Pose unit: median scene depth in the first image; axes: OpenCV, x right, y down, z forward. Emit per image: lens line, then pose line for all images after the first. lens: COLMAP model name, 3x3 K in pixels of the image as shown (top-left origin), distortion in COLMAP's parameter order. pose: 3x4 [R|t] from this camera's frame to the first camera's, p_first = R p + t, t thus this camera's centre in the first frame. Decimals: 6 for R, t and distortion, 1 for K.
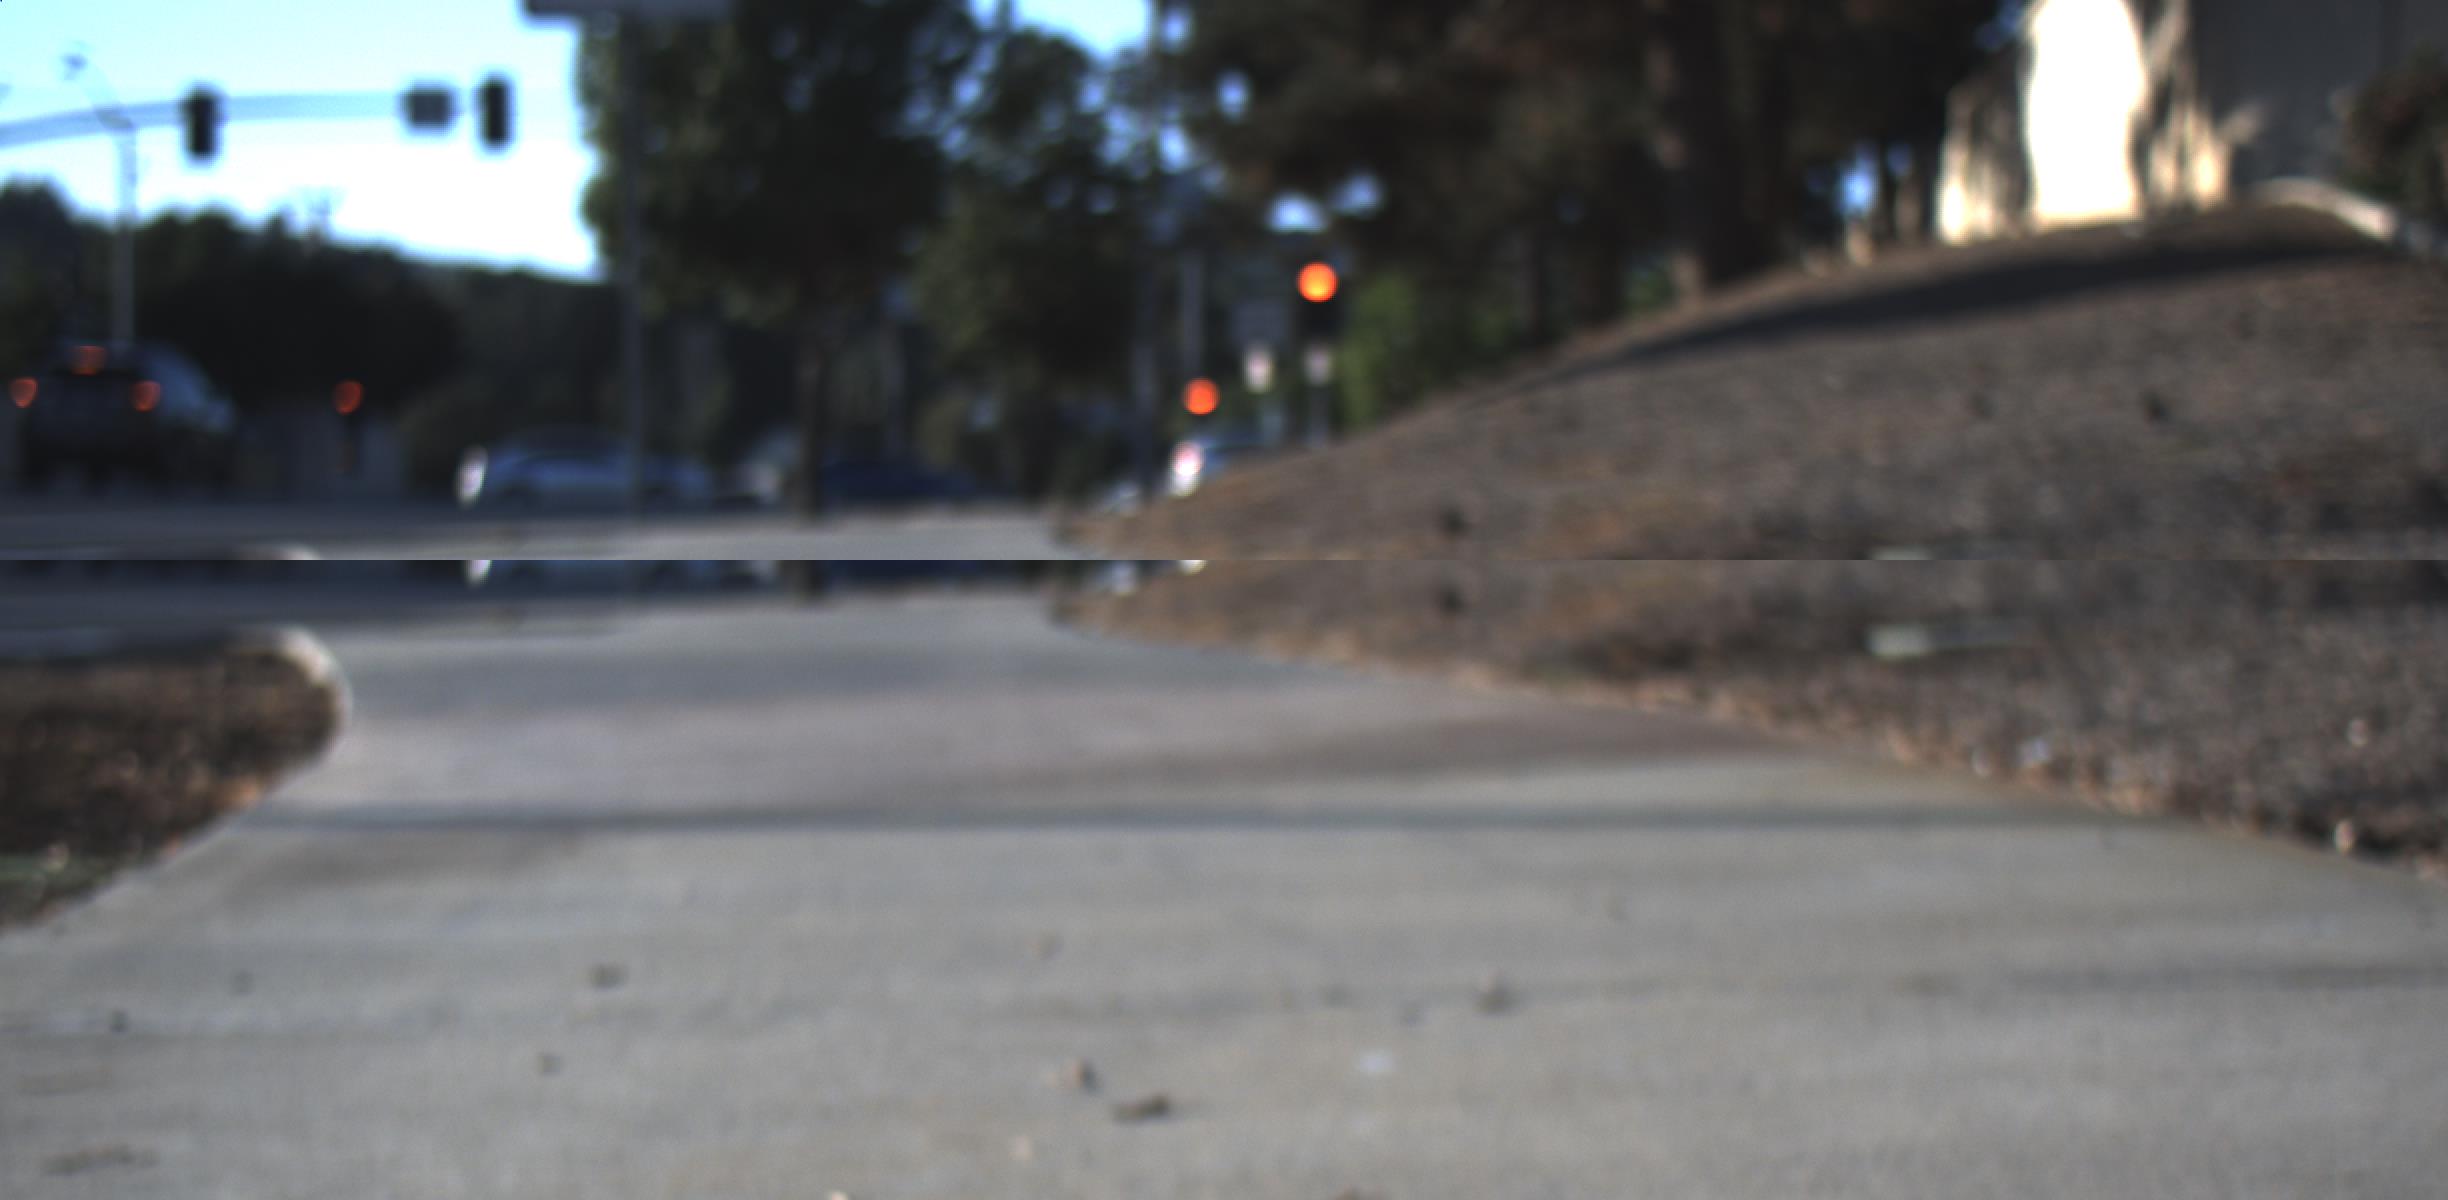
lens RADIAL K [[4378.3, 0, 1221.9], [0, 4378.3, 664.5], [0, 0, 1]] dist [0.008805, 0.000000]
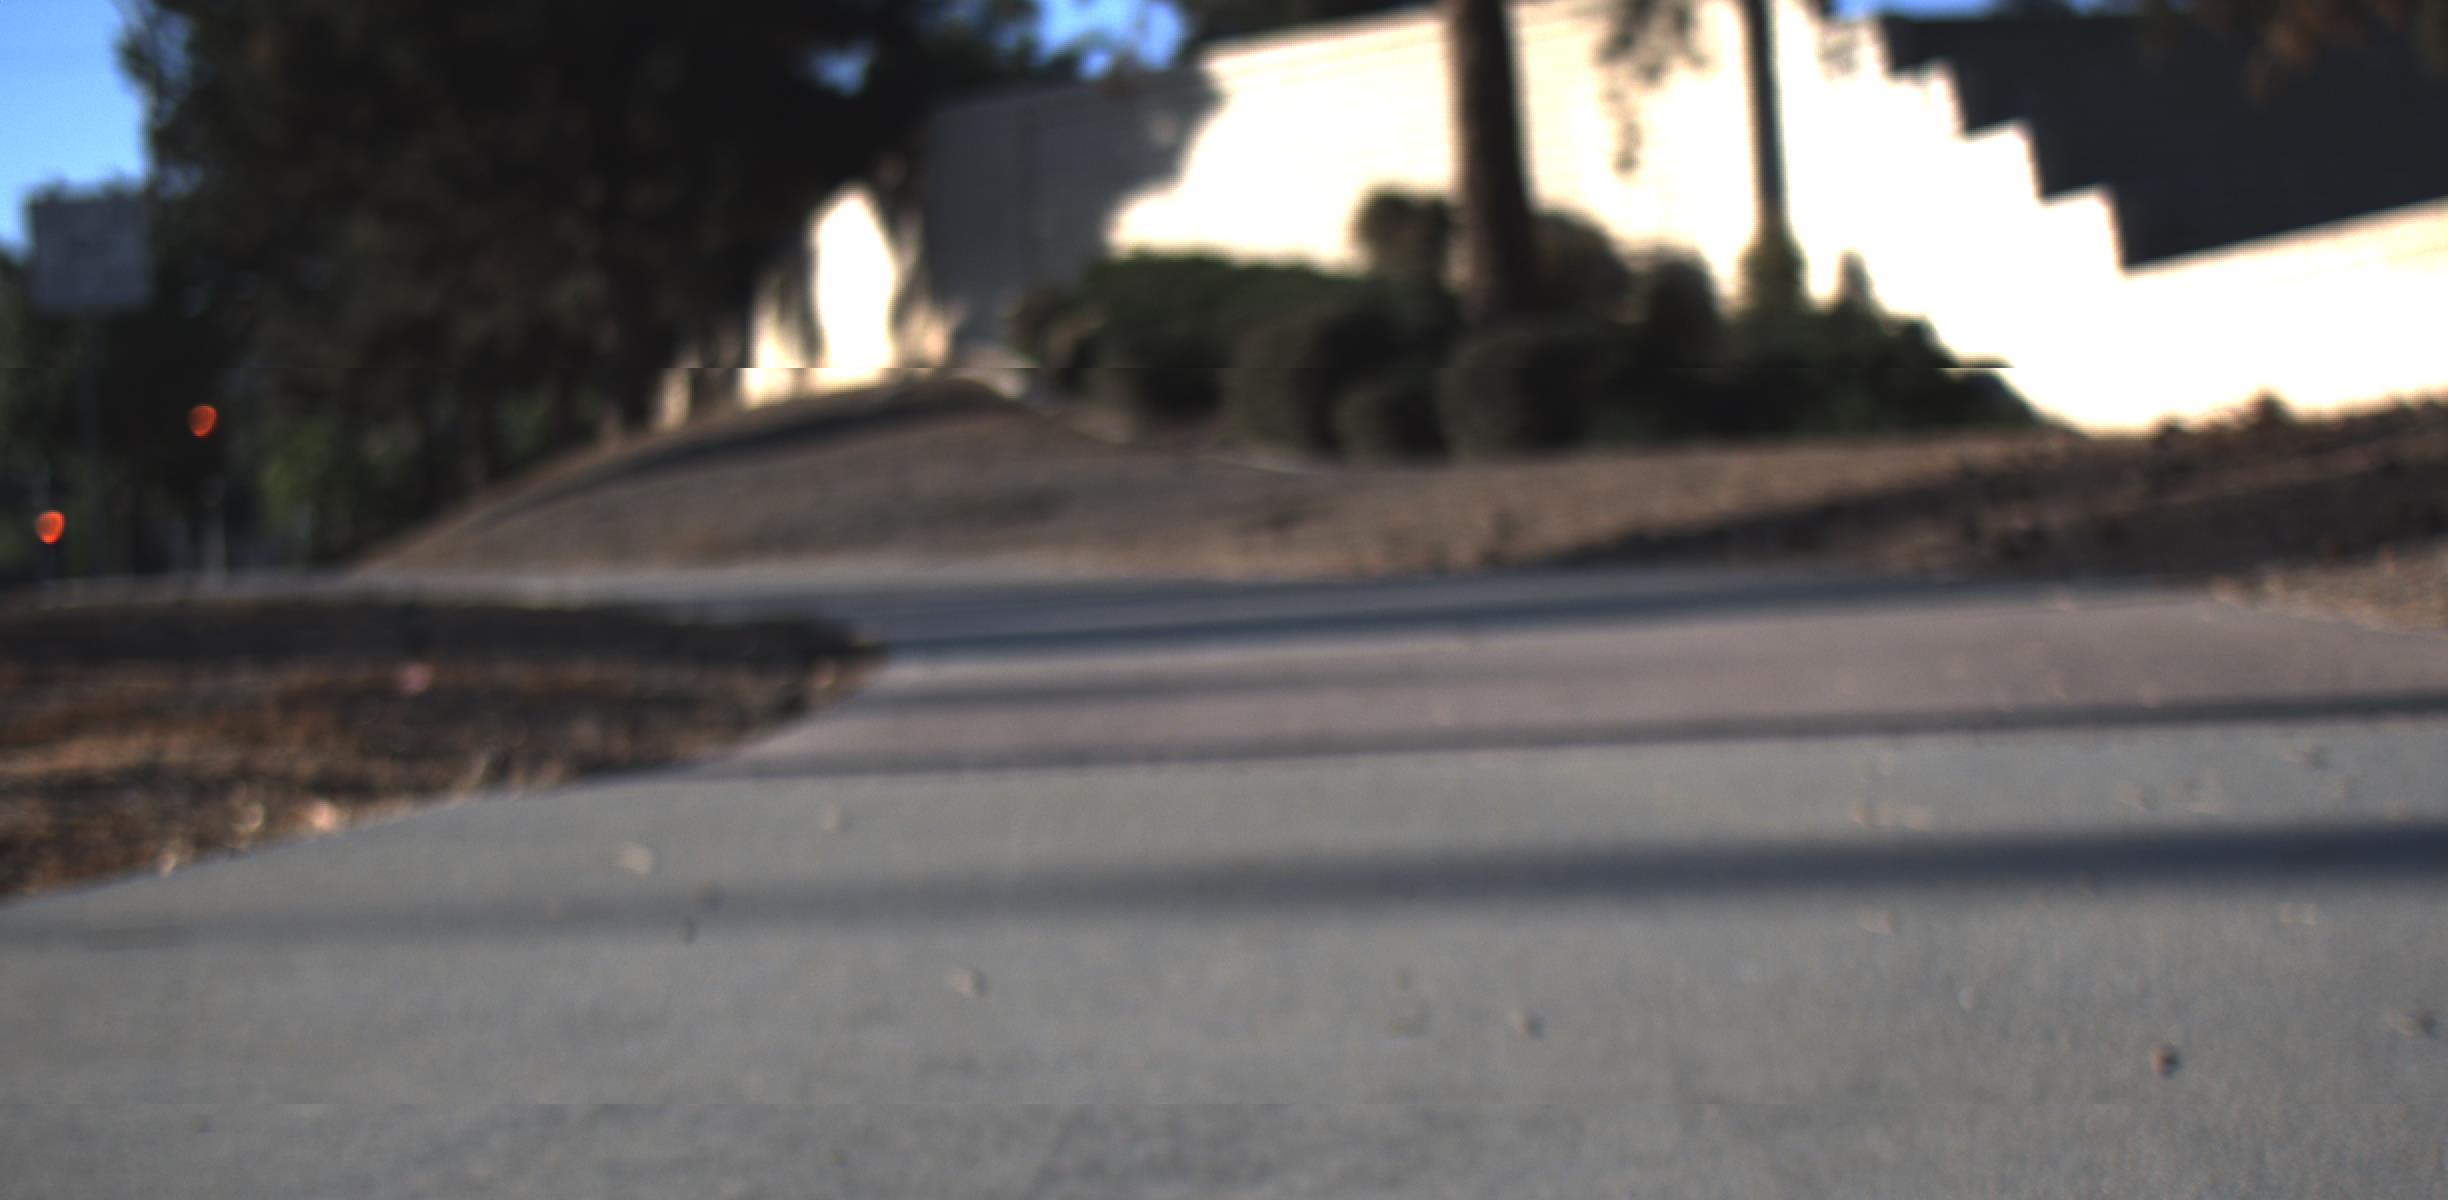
lens RADIAL K [[4378.3, 0, 1241.6], [0, 4378.3, 604.5], [0, 0, 1]] dist [0.008805, 0.000000]
pose [[0.960374, -0.047215, 0.274686, -0.108583], [0.057332, 0.997936, -0.028913, 0.035664], [-0.272754, 0.043515, 0.961099, -0.544453]]
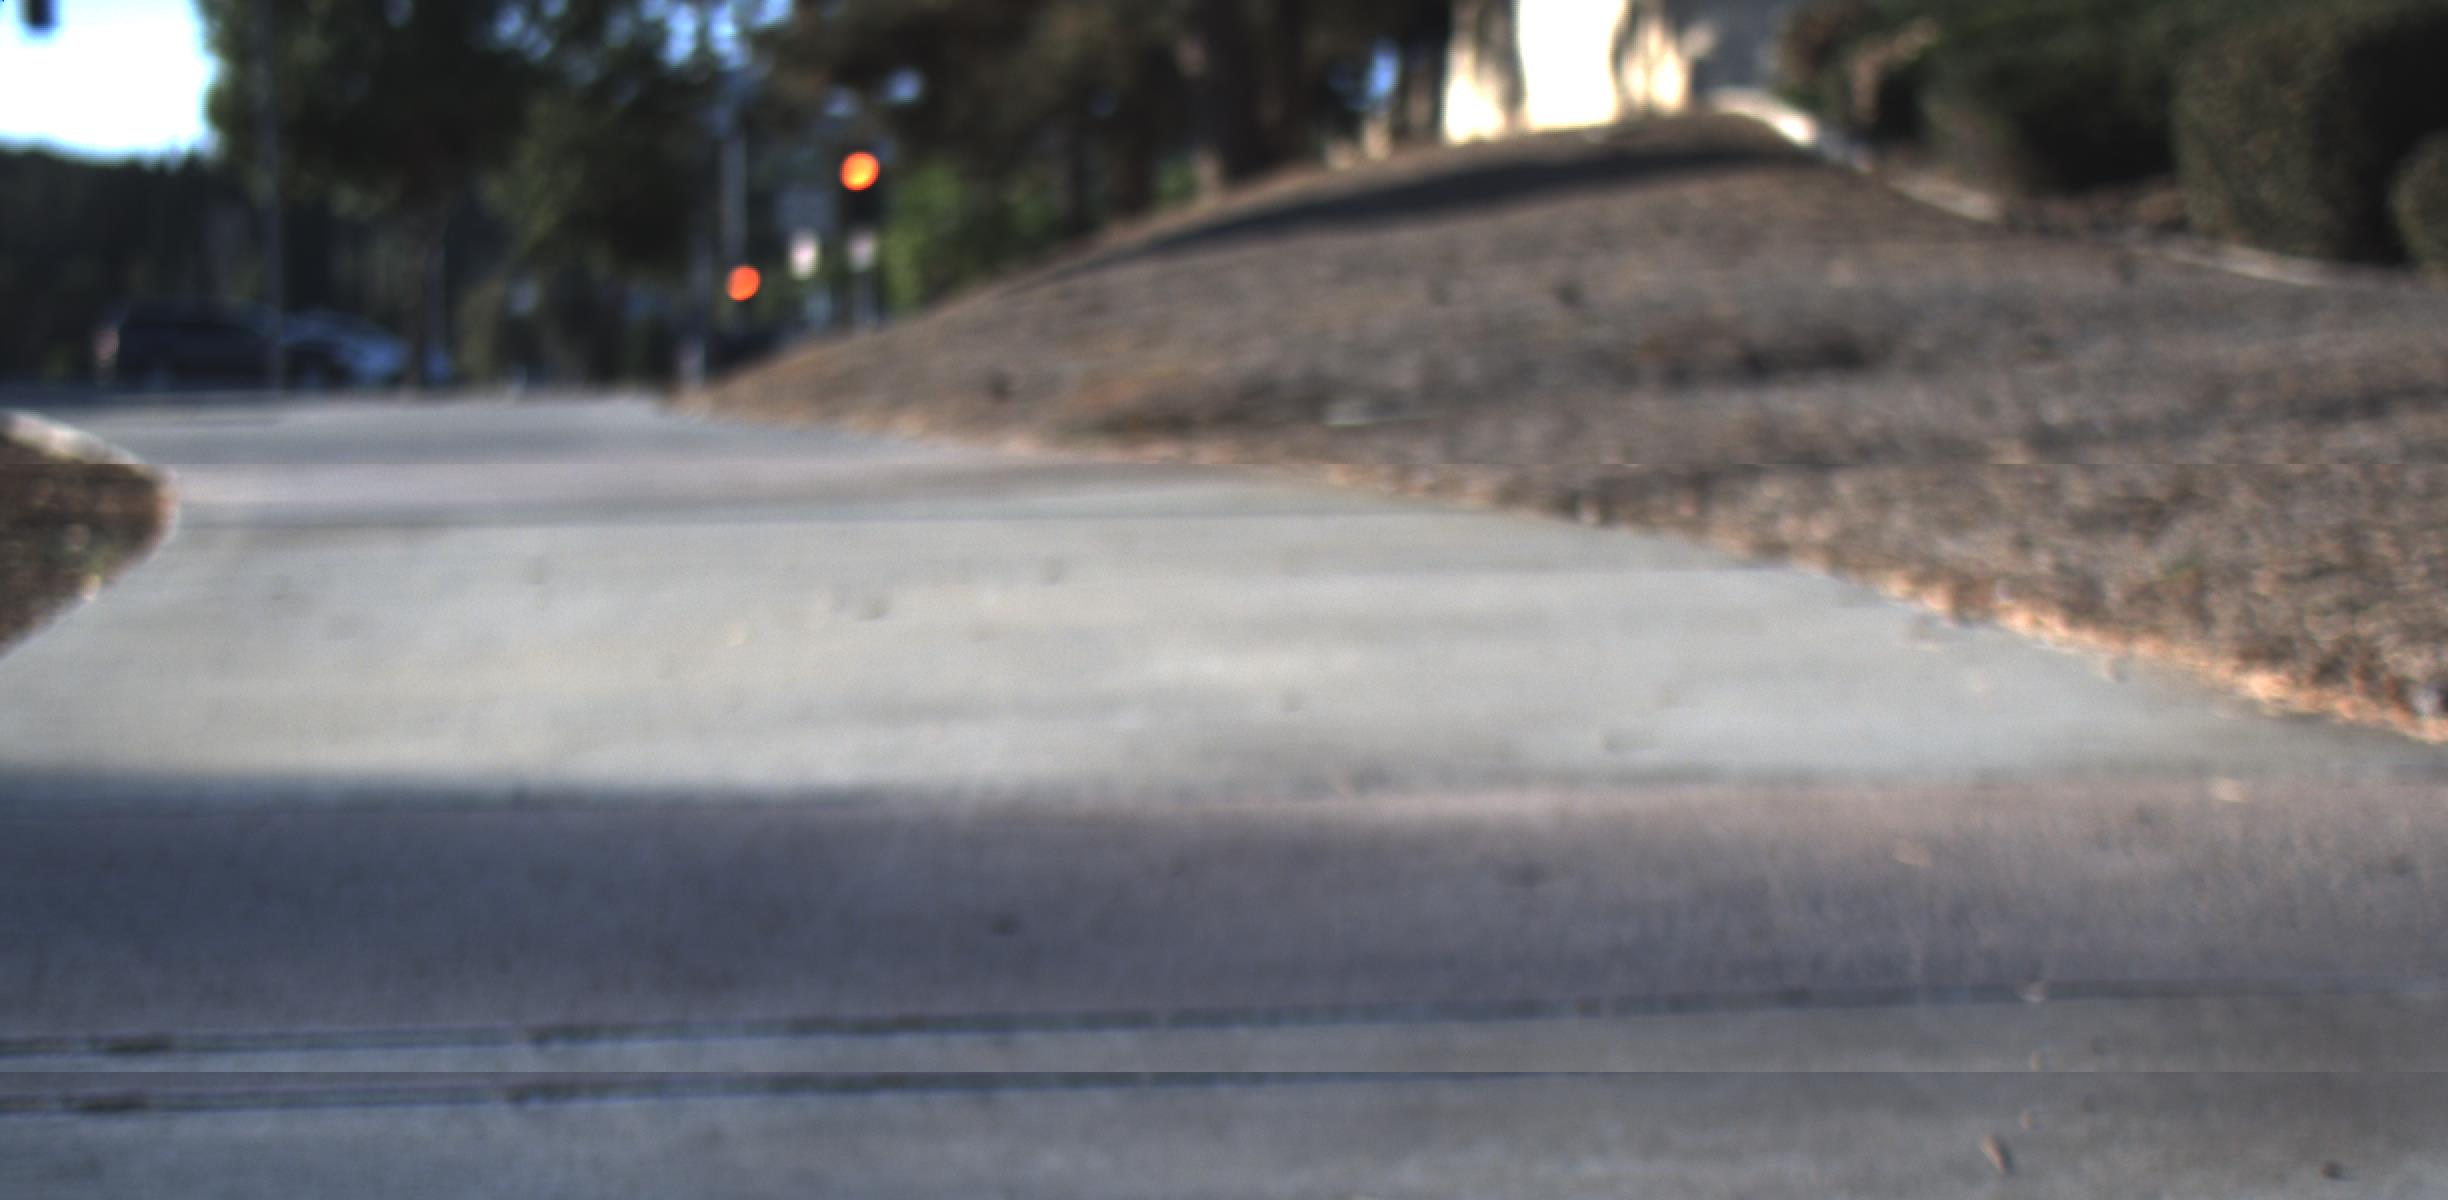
lens RADIAL K [[4378.3, 0, 1209.1], [0, 4378.3, 617.3], [0, 0, 1]] dist [0.008805, 0.000000]
pose [[0.994799, -0.007484, 0.101578, -0.005377], [0.005917, 0.999859, 0.015714, 0.005075], [-0.101681, -0.015031, 0.994704, -0.087845]]
